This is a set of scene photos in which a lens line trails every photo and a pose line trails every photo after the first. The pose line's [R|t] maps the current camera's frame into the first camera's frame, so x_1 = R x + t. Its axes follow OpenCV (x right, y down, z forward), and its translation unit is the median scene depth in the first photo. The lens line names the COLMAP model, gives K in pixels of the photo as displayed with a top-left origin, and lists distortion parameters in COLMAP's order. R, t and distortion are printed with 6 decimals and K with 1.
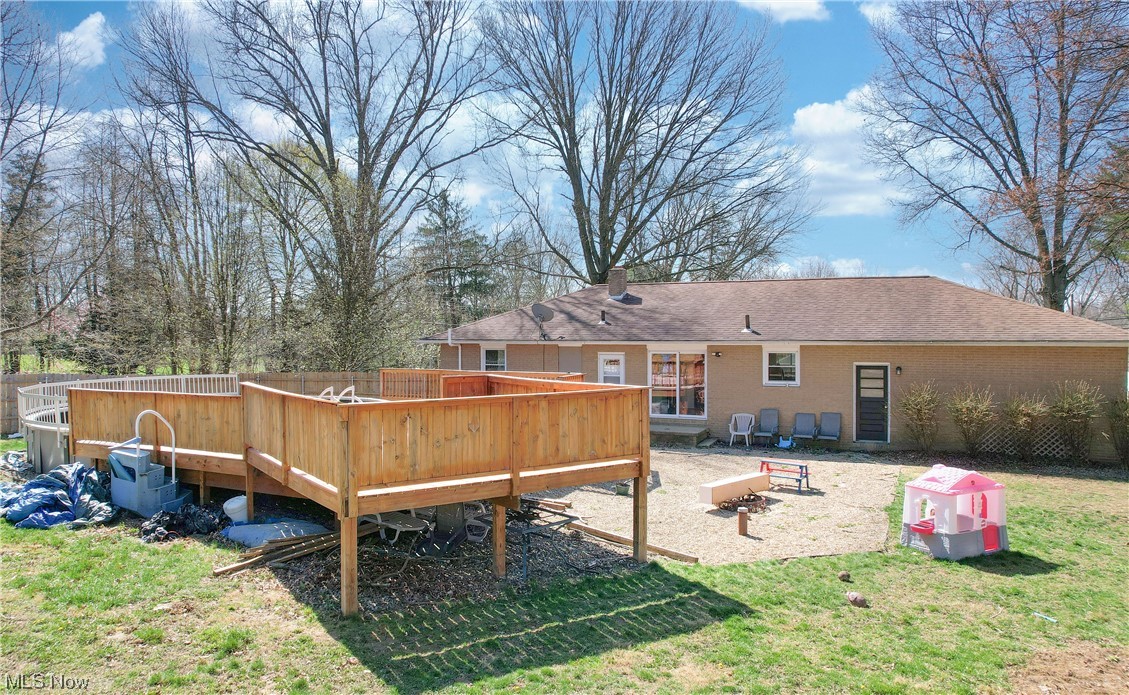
lens RADIAL K [[790.1, 0, 564.5], [0, 790.1, 347.5], [0, 0, 1]] dist [-0.011316, 0.001893]
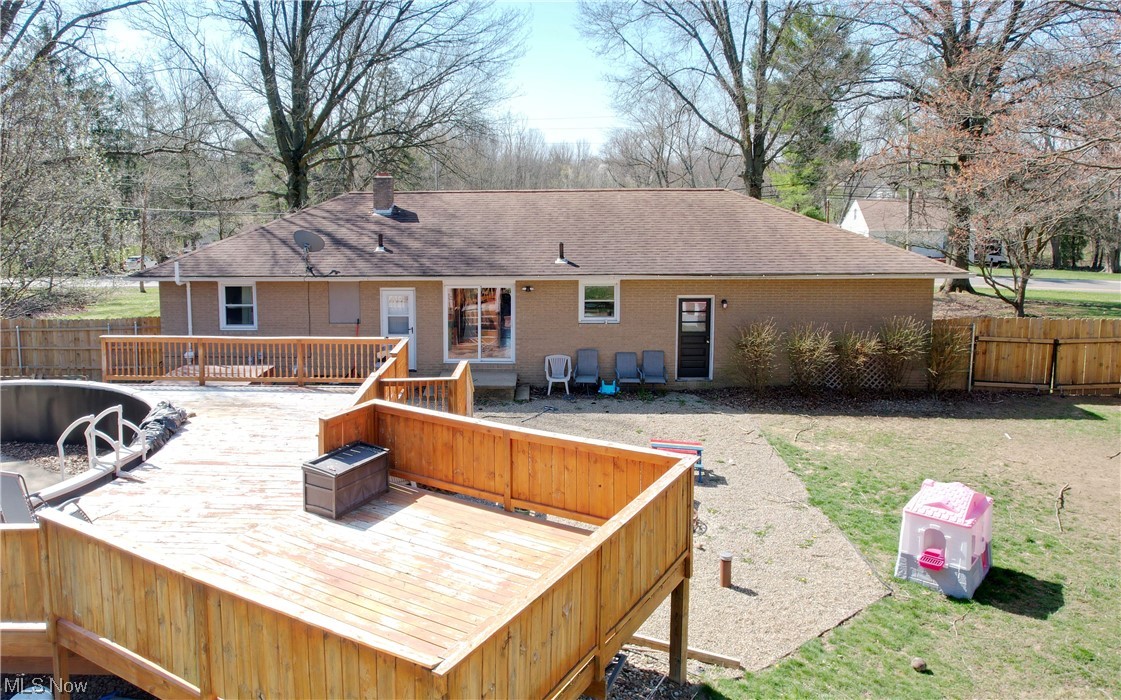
lens RADIAL K [[865.7, 0, 558.4], [0, 865.7, 311.6], [0, 0, 1]] dist [0.015550, 0.003358]
pose [[0.935711, -0.047292, 0.349582, -0.108522], [0.012368, 0.994762, 0.101468, -0.063505], [-0.352550, -0.090621, 0.931395, 0.112456]]
